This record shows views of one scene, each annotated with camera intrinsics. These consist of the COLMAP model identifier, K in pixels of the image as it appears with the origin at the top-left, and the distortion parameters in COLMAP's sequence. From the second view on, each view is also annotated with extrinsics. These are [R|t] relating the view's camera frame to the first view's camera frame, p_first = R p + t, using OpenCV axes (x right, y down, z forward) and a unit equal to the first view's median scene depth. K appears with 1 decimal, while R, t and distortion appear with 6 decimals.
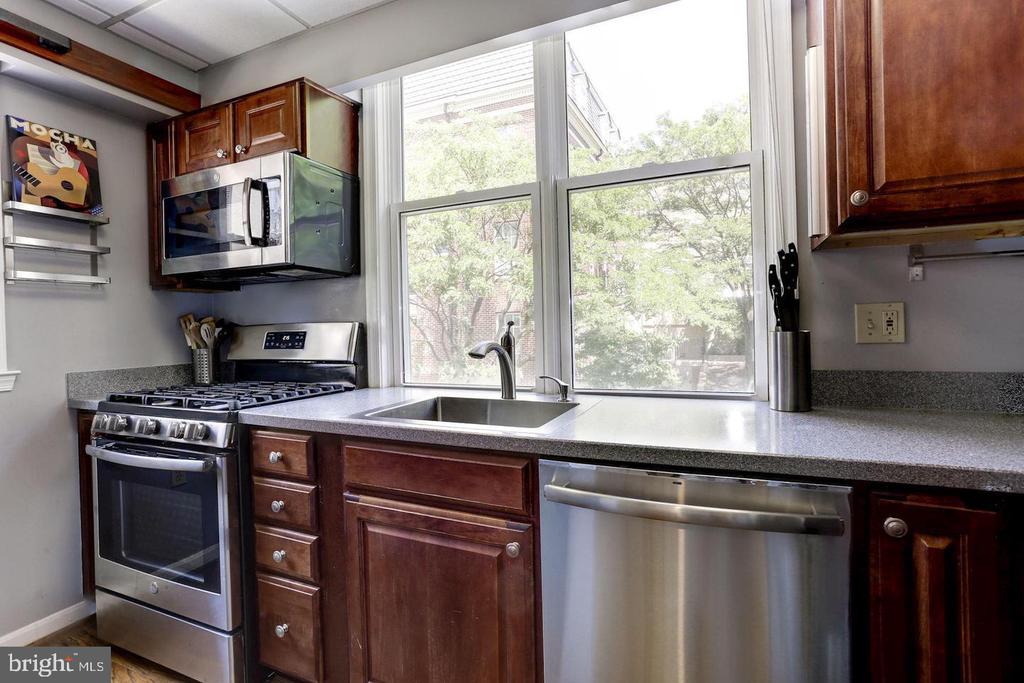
lens RADIAL K [[494.2, 0, 512.6], [0, 494.2, 335.4], [0, 0, 1]] dist [-0.038280, 0.016250]
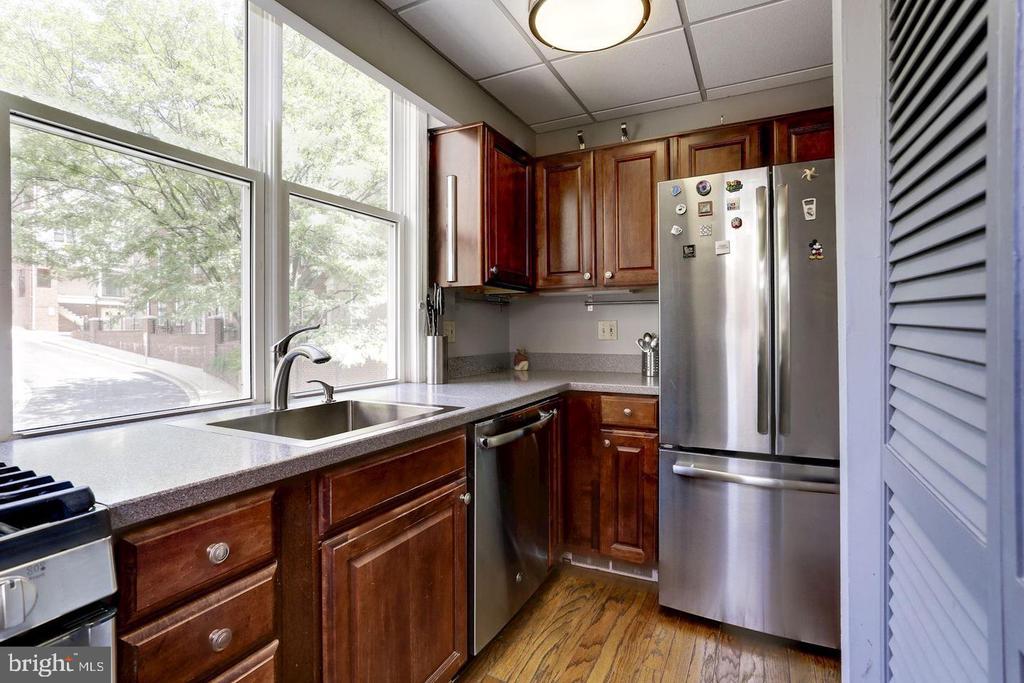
lens RADIAL K [[494.2, 0, 508.6], [0, 494.2, 331.7], [0, 0, 1]] dist [-0.038280, 0.016250]
pose [[0.051136, 0.017263, 0.998543, -1.177251], [0.016721, 0.999696, -0.018139, 0.013276], [-0.998552, 0.017624, 0.050831, 0.724997]]
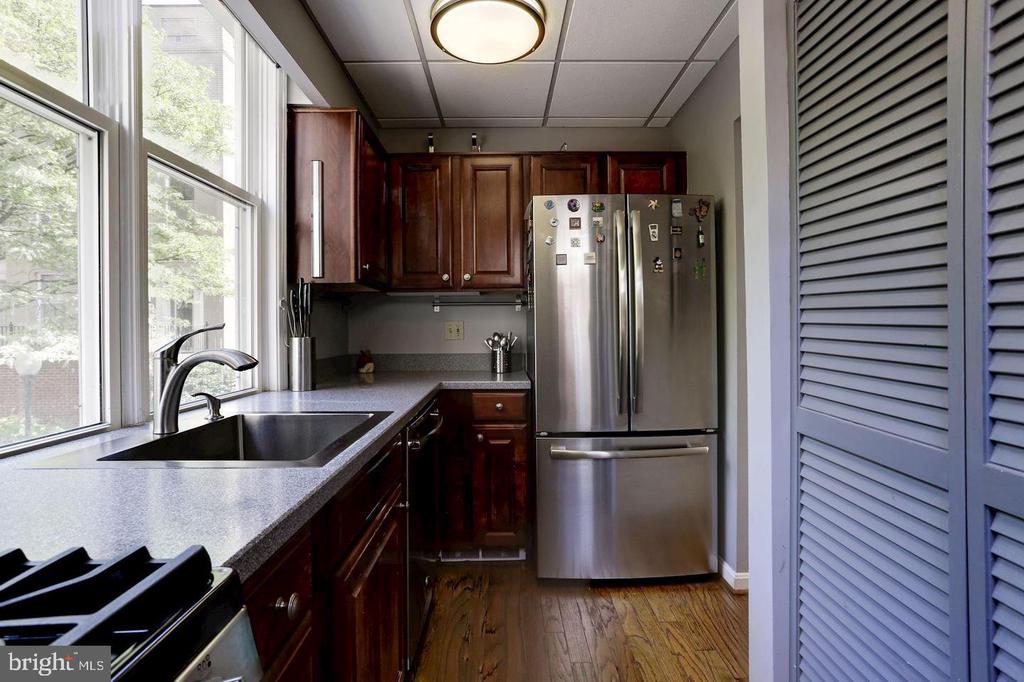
lens RADIAL K [[494.2, 0, 511.0], [0, 494.2, 331.3], [0, 0, 1]] dist [-0.038280, 0.016250]
pose [[-0.417613, 0.021095, 0.908380, -1.130304], [0.030339, 0.999497, -0.009263, 0.007626], [-0.908118, 0.023692, -0.418043, 1.136247]]
